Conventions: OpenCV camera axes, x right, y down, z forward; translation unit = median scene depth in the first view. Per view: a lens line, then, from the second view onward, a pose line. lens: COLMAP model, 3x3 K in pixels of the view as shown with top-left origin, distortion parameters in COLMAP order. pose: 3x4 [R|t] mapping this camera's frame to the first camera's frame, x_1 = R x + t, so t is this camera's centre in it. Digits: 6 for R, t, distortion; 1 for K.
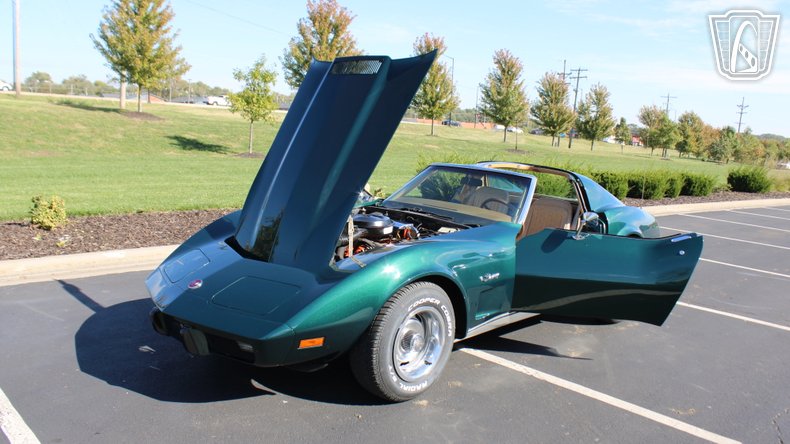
lens RADIAL K [[695.7, 0, 362.7], [0, 695.7, 223.2], [0, 0, 1]] dist [-0.161777, 0.148166]
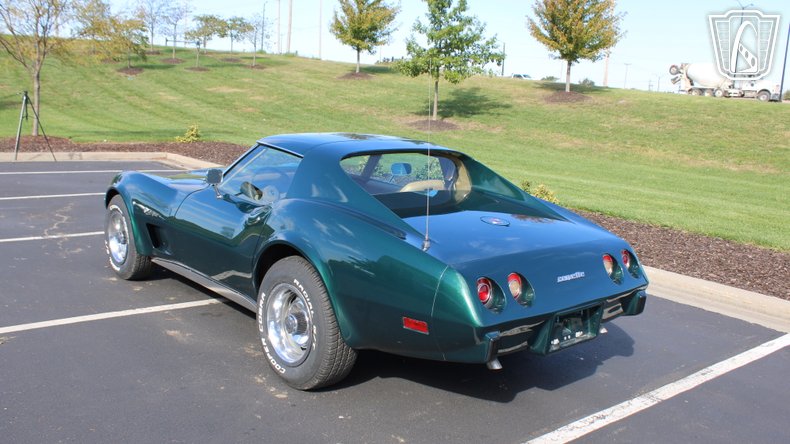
lens RADIAL K [[729.0, 0, 392.1], [0, 729.0, 243.4], [0, 0, 1]] dist [-0.149012, 0.150807]
pose [[-0.064043, 0.147135, -0.987041, 0.245300], [-0.208918, 0.965178, 0.157432, -0.026289], [0.975834, 0.216293, -0.031074, 0.261101]]
